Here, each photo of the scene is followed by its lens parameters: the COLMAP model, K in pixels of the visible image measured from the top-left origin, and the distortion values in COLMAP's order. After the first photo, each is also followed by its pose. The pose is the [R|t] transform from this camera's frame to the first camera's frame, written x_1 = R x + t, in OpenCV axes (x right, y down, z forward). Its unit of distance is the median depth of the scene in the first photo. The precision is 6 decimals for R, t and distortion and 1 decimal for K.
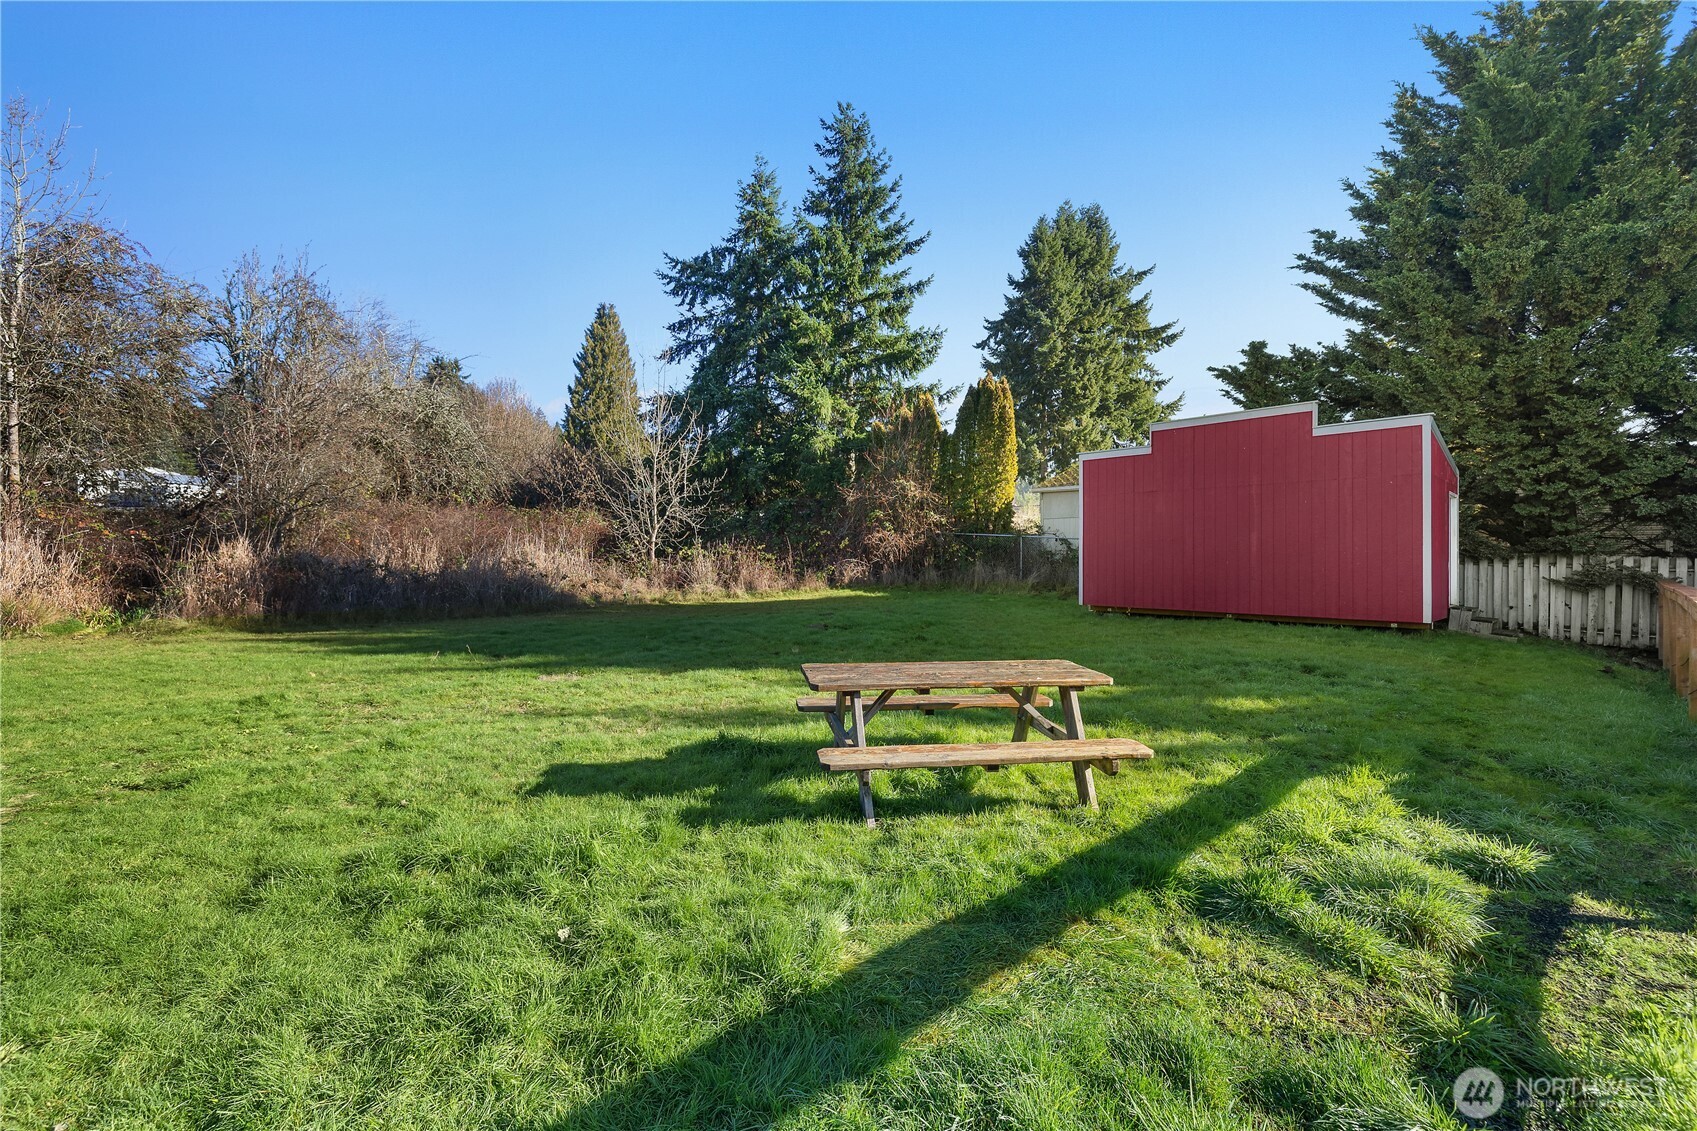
lens RADIAL K [[731.8, 0, 852.4], [0, 731.8, 558.0], [0, 0, 1]] dist [-0.001106, -0.000451]
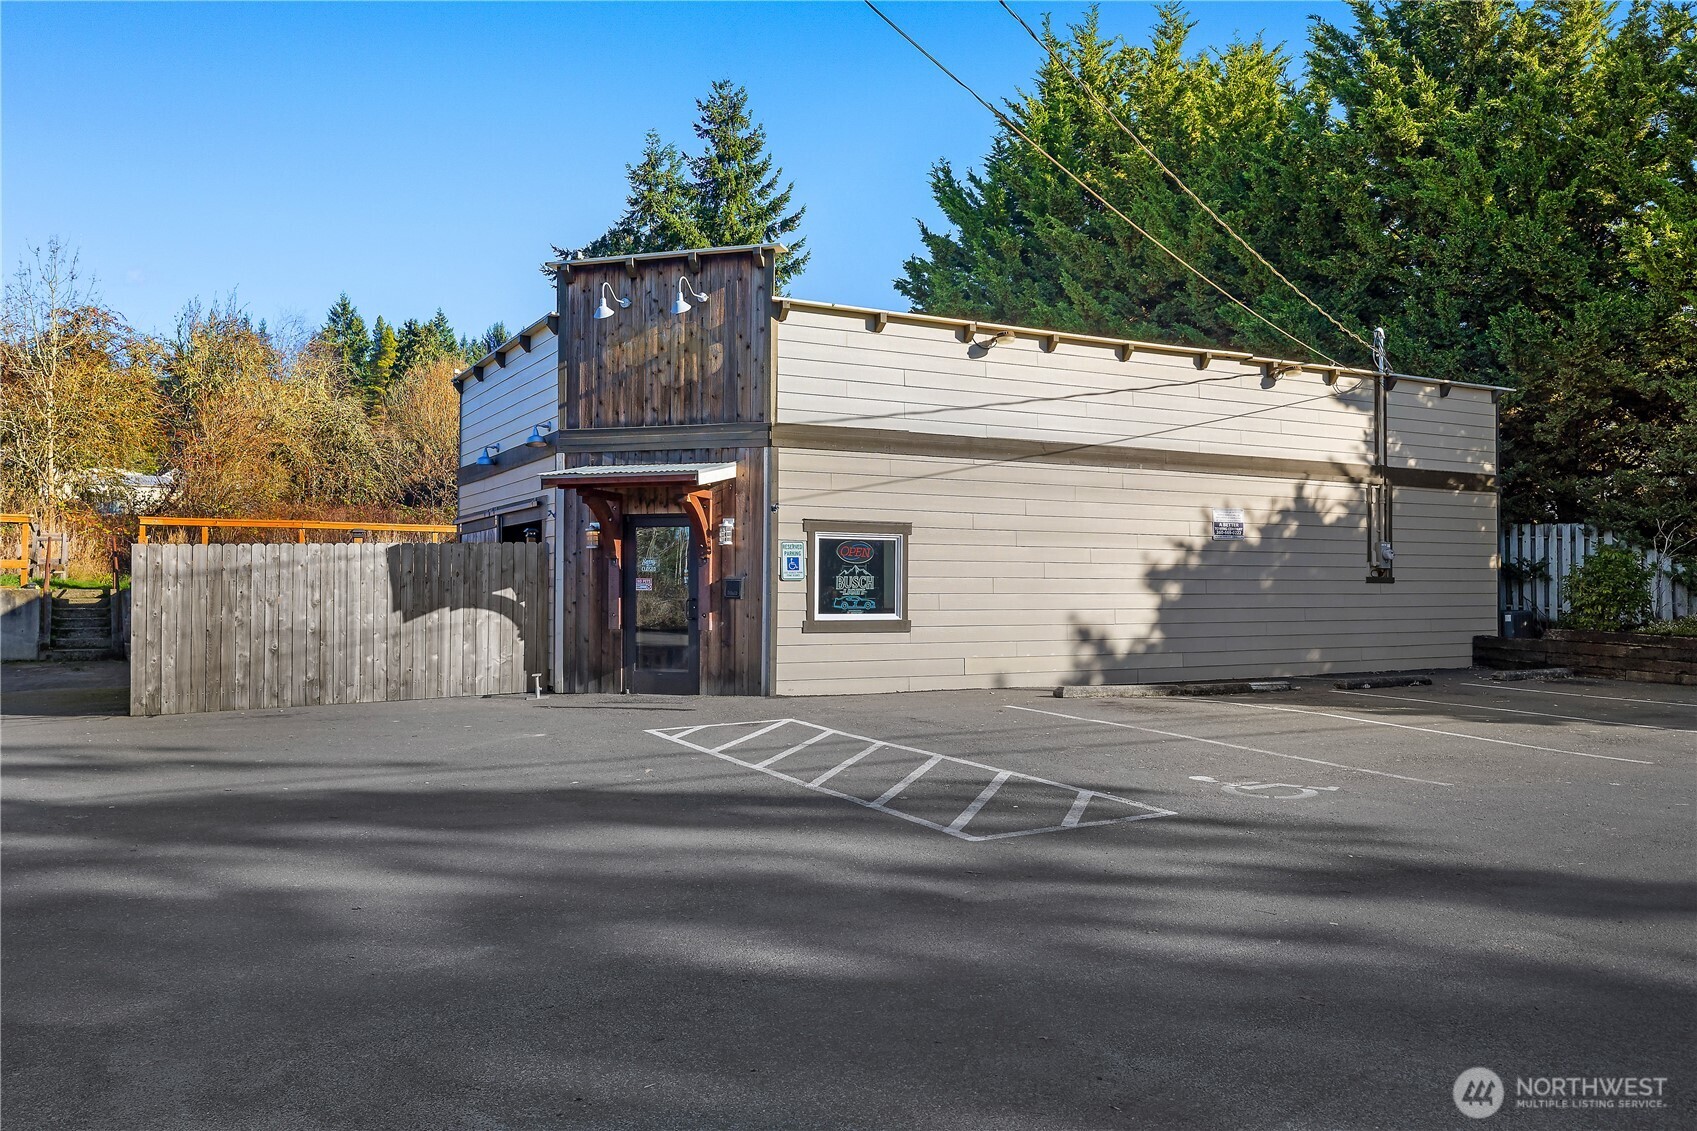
lens RADIAL K [[1302.2, 0, 846.0], [0, 1302.2, 569.5], [0, 0, 1]] dist [0.006993, -0.019088]
pose [[0.969749, -0.010238, -0.243888, 0.551604], [0.007293, 0.999889, -0.012974, 0.046475], [0.243994, 0.010803, 0.969717, -0.609432]]
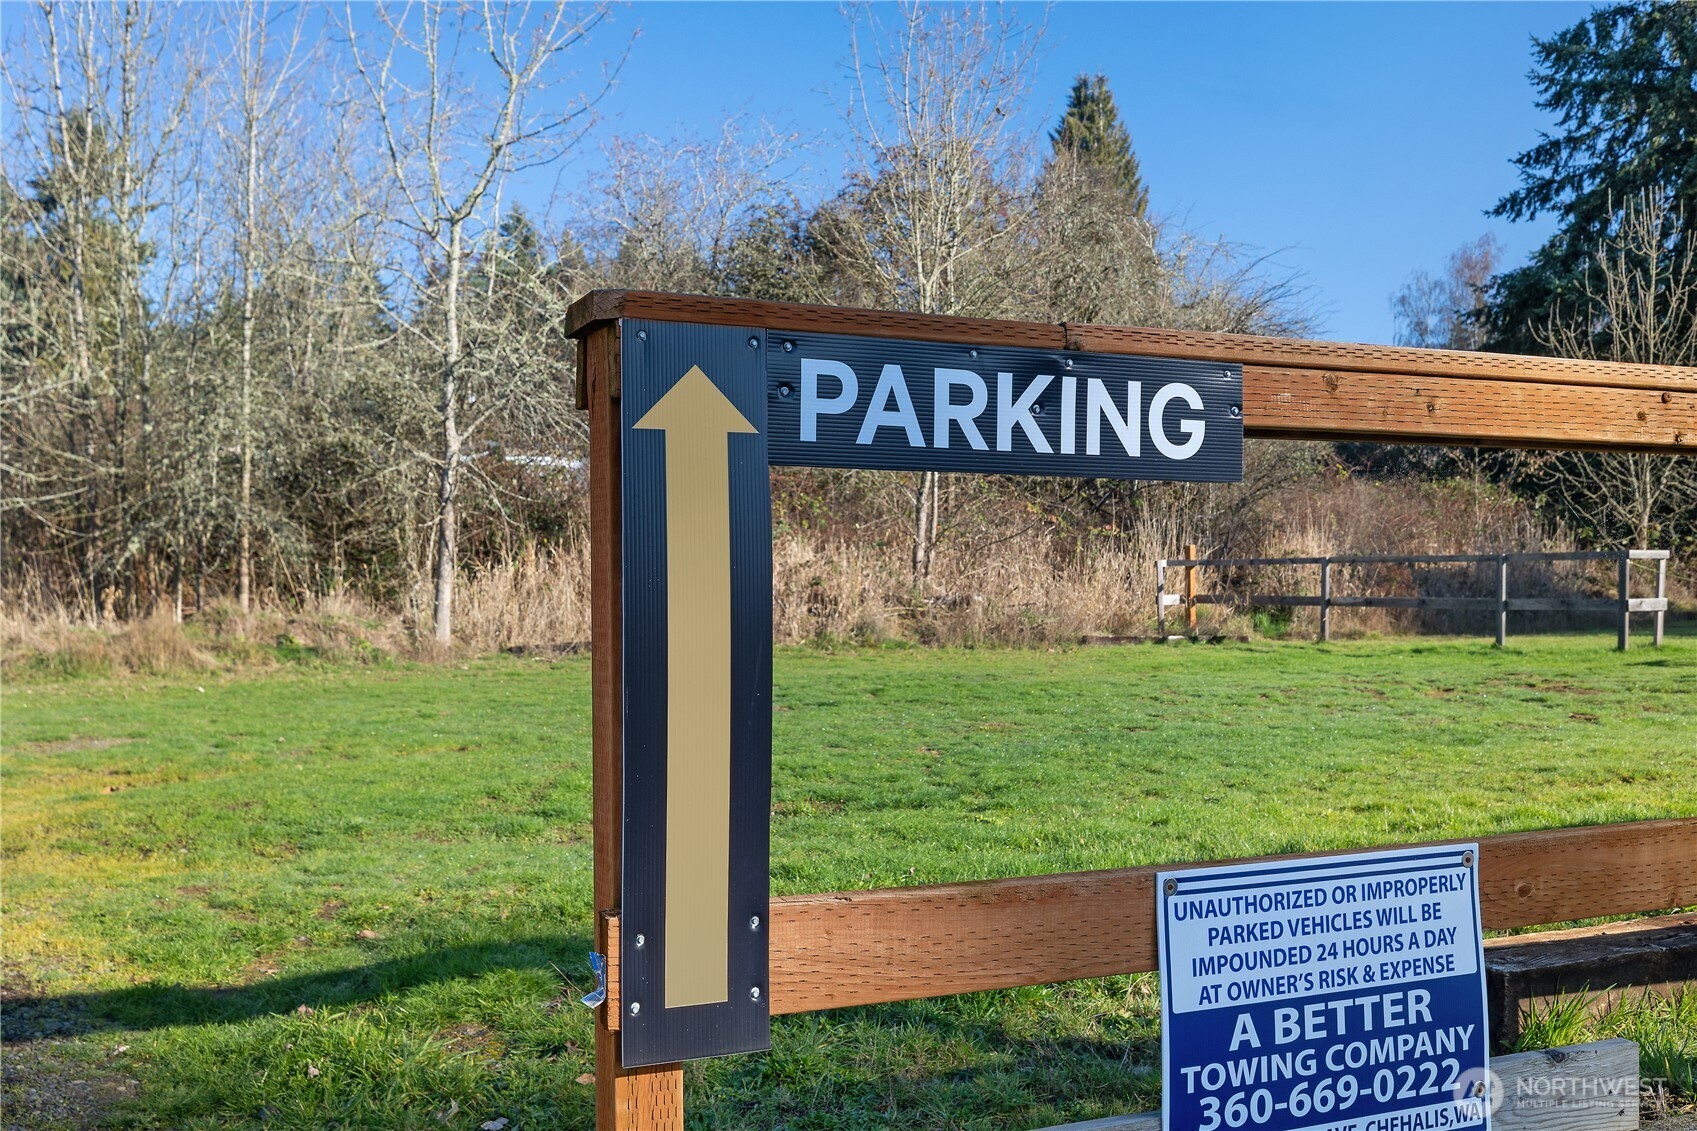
lens RADIAL K [[1692.8, 0, 847.3], [0, 1692.8, 571.8], [0, 0, 1]] dist [0.016673, 0.000000]
pose [[0.949201, -0.020003, -0.314035, -0.355991], [0.017961, 0.999795, -0.009395, 0.013529], [0.314158, 0.003277, 0.949365, -0.459921]]
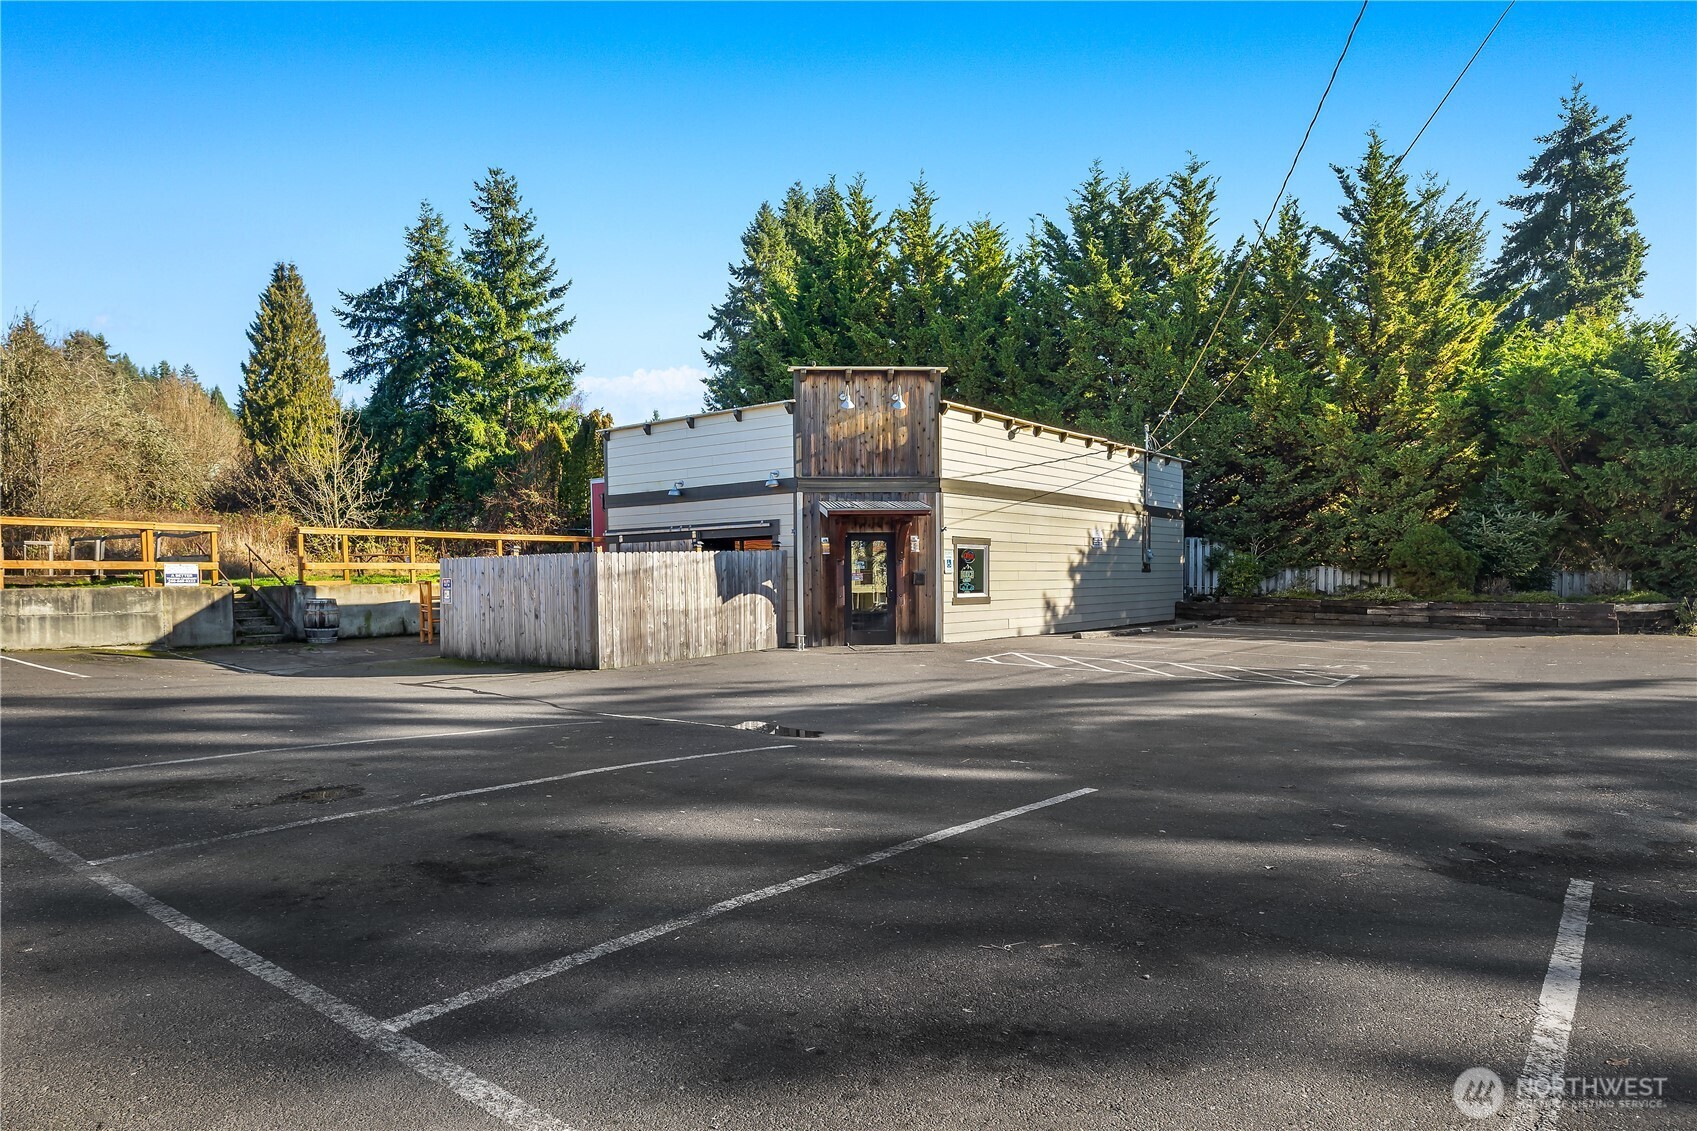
lens RADIAL K [[1031.1, 0, 826.3], [0, 1031.1, 627.4], [0, 0, 1]] dist [0.000279, 0.007781]
pose [[0.988965, -0.024200, 0.146160, 0.253312], [0.016505, 0.998425, 0.053628, 0.041927], [-0.147227, -0.050623, 0.987806, -0.758556]]
